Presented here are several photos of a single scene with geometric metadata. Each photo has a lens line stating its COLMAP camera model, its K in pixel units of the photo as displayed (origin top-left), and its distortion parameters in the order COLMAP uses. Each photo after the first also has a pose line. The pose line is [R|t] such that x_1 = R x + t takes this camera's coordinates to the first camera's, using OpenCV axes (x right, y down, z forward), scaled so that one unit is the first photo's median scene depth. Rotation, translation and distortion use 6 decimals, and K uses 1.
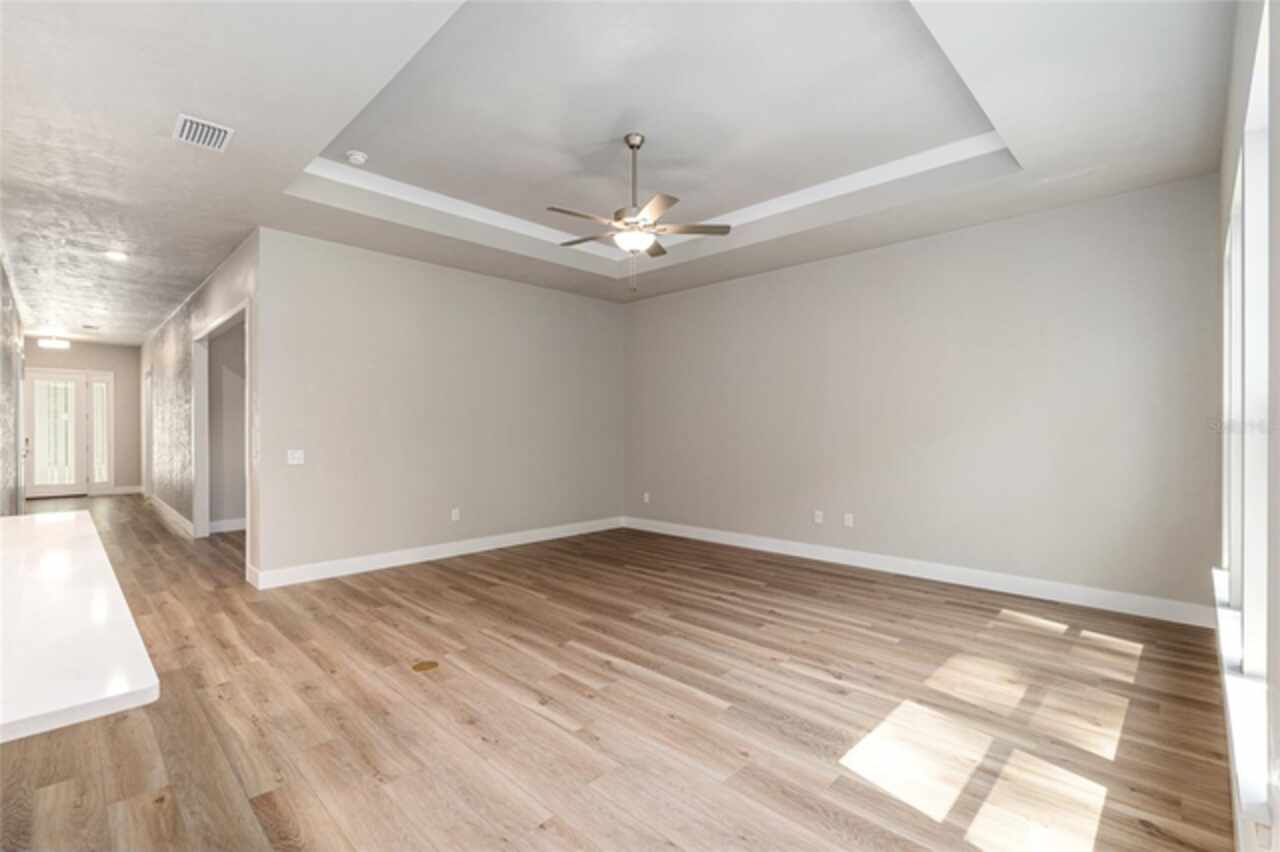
lens RADIAL K [[546.1, 0, 646.2], [0, 546.1, 428.6], [0, 0, 1]] dist [-0.009515, 0.000657]
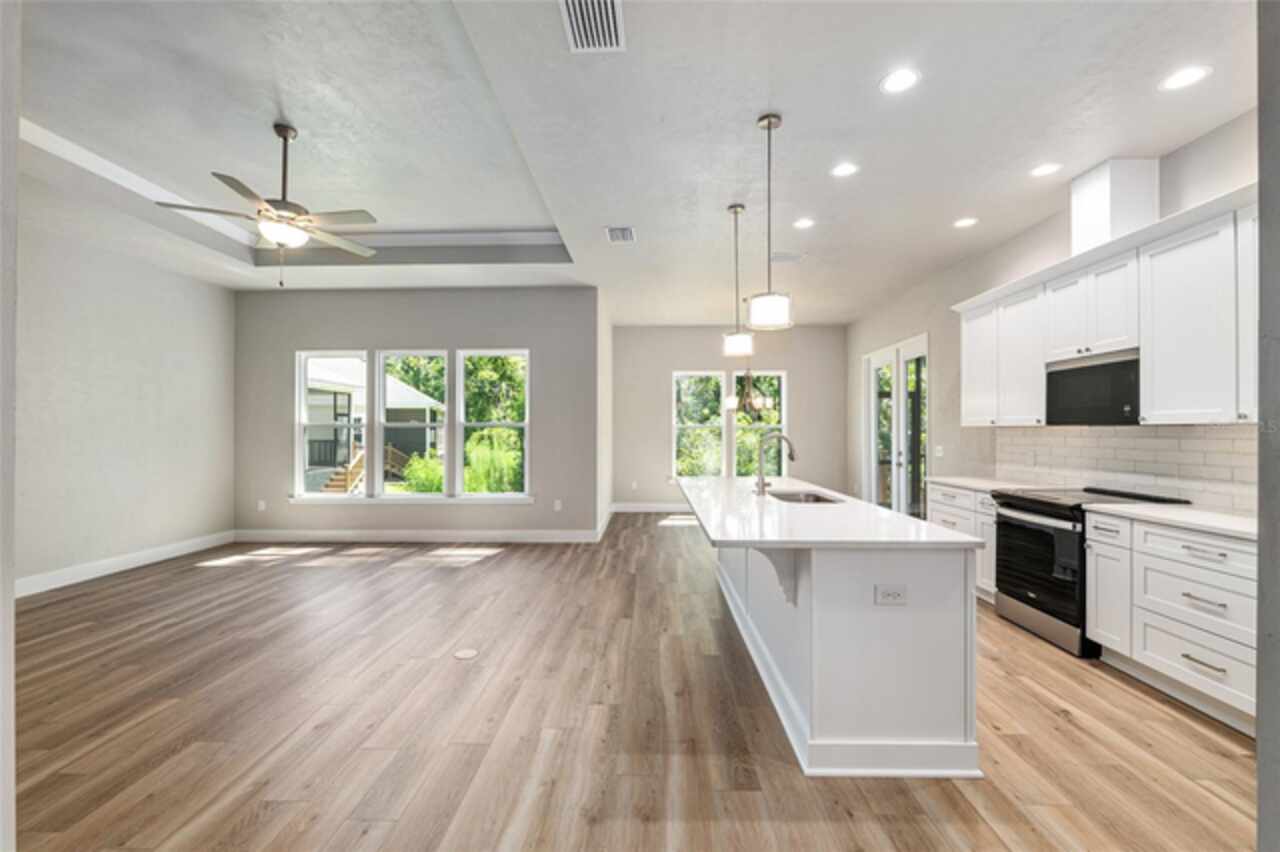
lens RADIAL K [[546.1, 0, 645.1], [0, 546.1, 425.5], [0, 0, 1]] dist [-0.009515, 0.000657]
pose [[-0.672112, 0.011863, 0.740355, -1.450535], [0.002523, 0.999903, -0.013731, 0.018697], [-0.740445, -0.007361, -0.672076, 1.492843]]
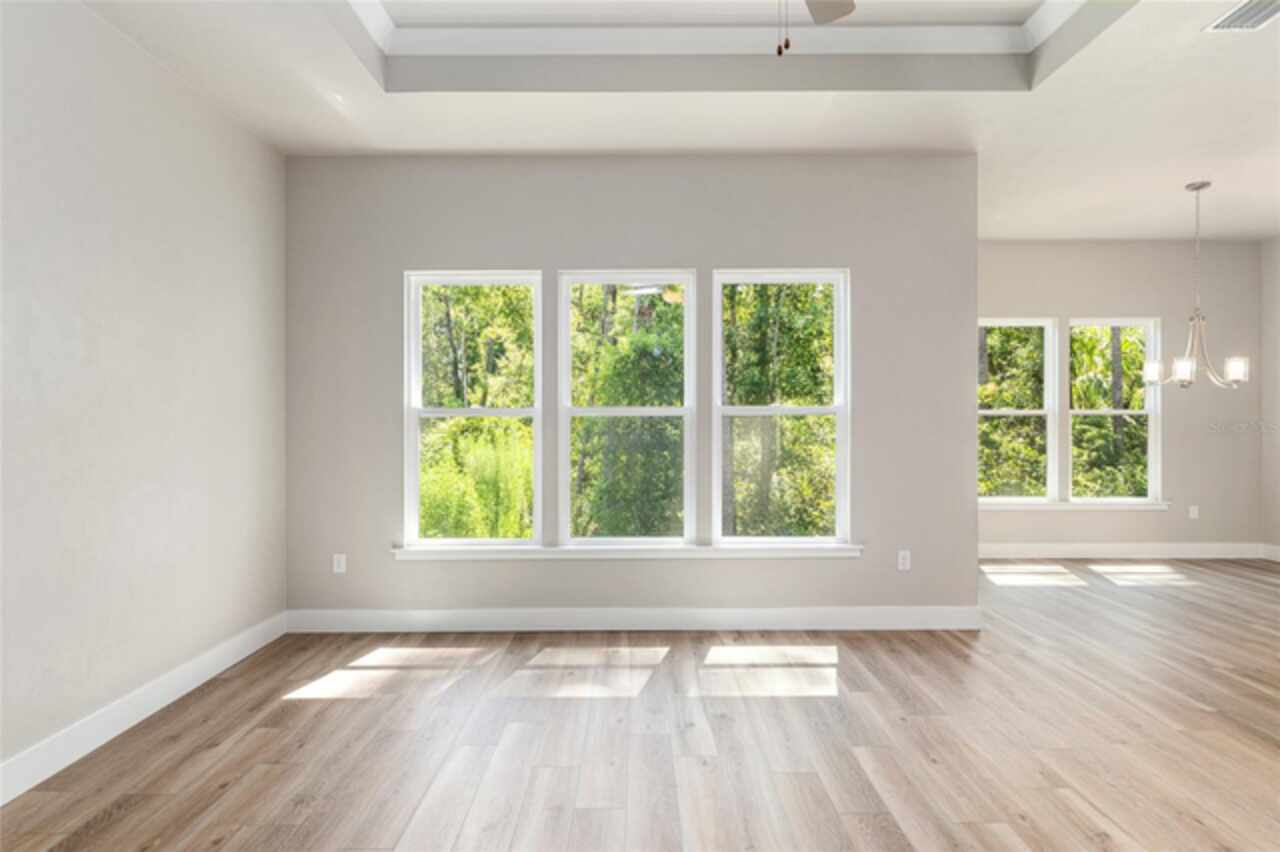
lens RADIAL K [[783.0, 0, 642.6], [0, 783.0, 419.1], [0, 0, 1]] dist [0.003731, 0.000807]
pose [[-0.697086, -0.000668, 0.716987, -0.431357], [0.002549, 0.999991, 0.003410, -0.002484], [-0.716983, 0.004205, -0.697078, 1.849538]]
